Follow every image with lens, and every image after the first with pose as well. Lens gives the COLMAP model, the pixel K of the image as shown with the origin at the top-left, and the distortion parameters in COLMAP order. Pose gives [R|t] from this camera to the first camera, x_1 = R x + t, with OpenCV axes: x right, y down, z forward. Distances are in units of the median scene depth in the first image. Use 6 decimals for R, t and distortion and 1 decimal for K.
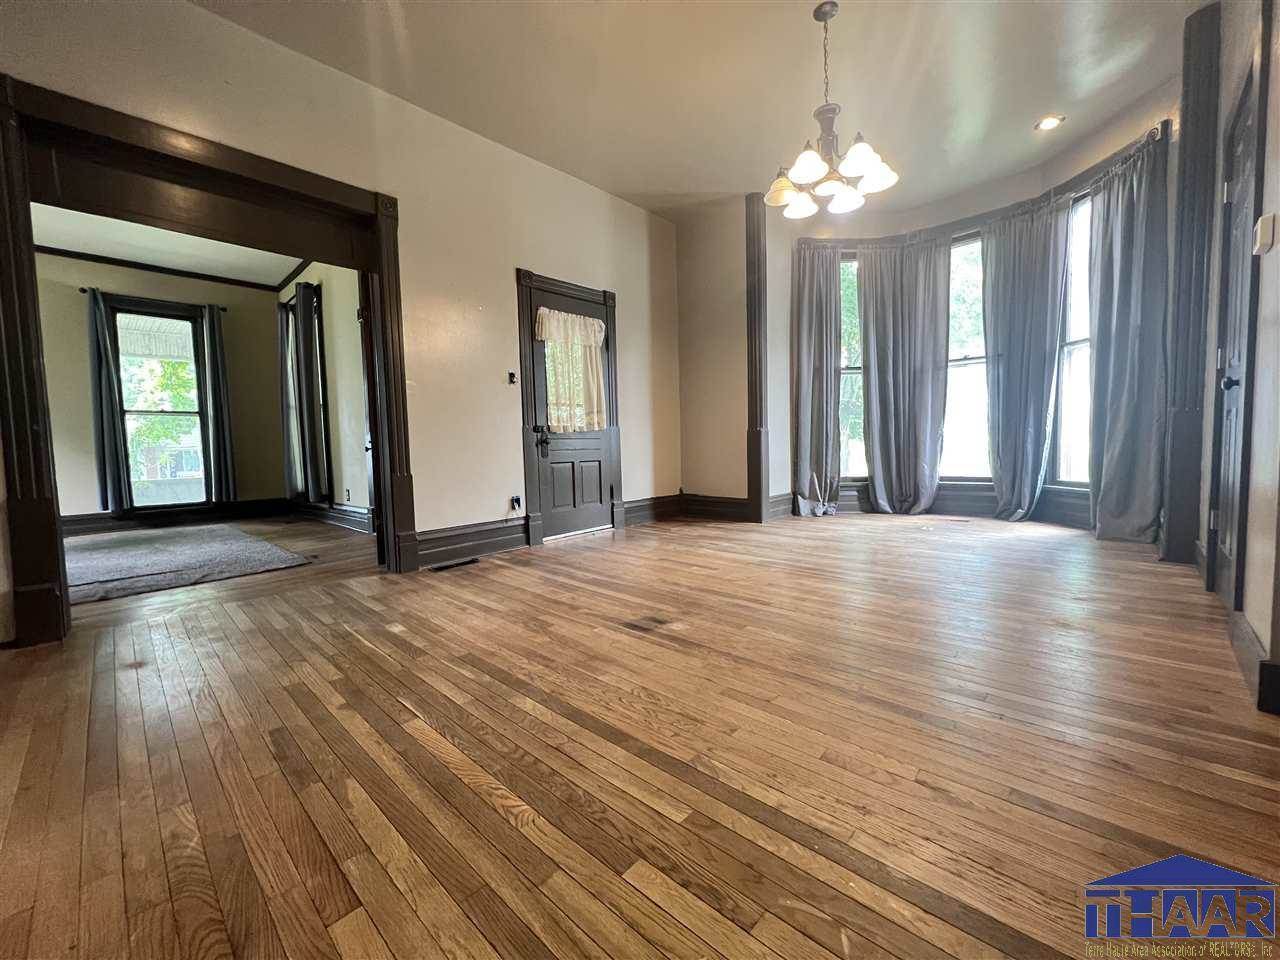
lens RADIAL K [[512.8, 0, 640.0], [0, 512.8, 480.0], [0, 0, 1]] dist [-0.000572, -0.000166]
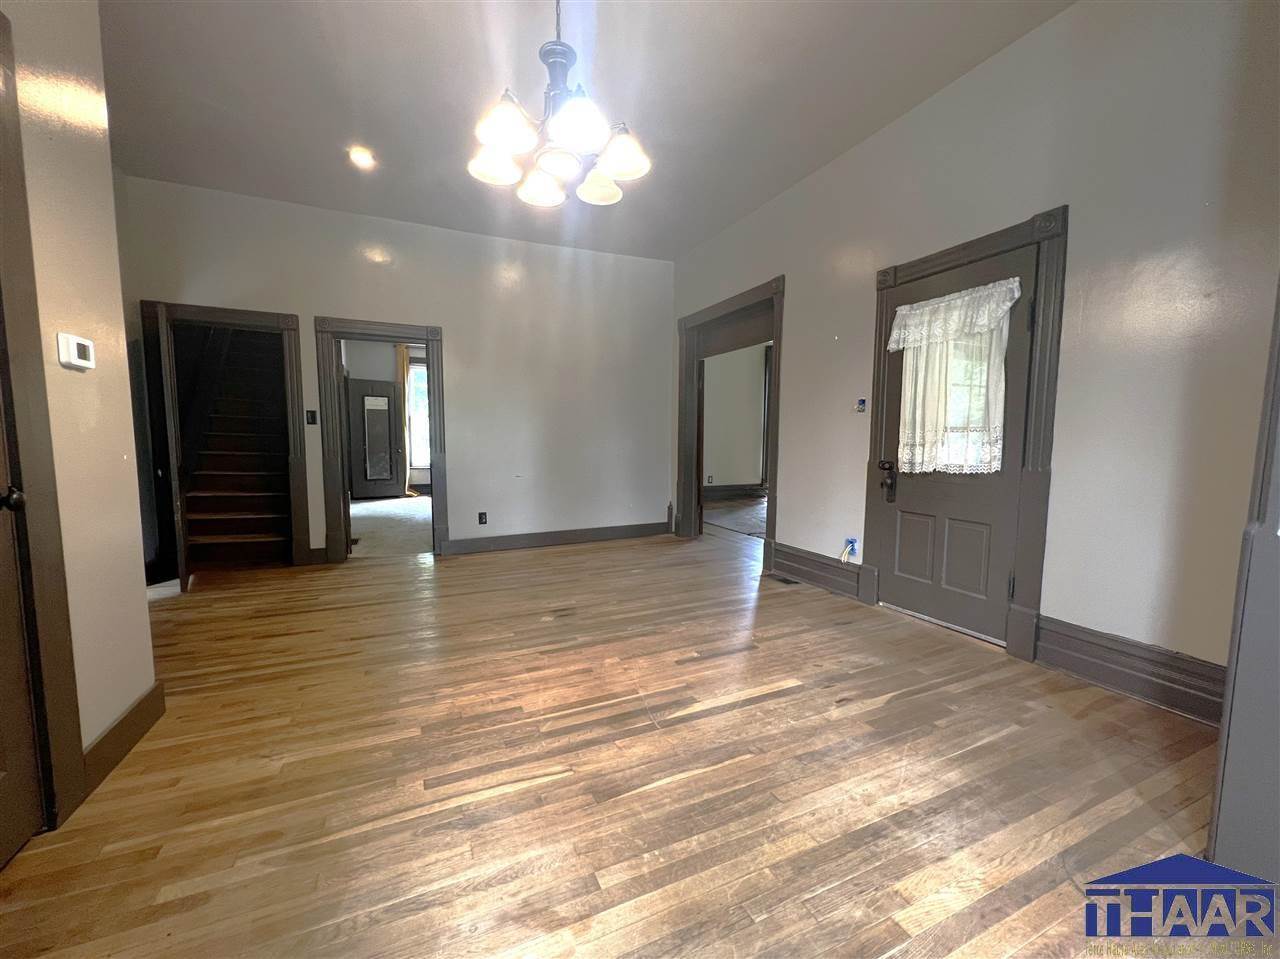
lens RADIAL K [[512.8, 0, 640.0], [0, 512.8, 479.5], [0, 0, 1]] dist [-0.000572, -0.000166]
pose [[-0.376756, 0.104656, -0.920382, 0.971186], [-0.051583, 0.989685, 0.133652, -0.234034], [0.924875, 0.097830, -0.367471, 1.345082]]
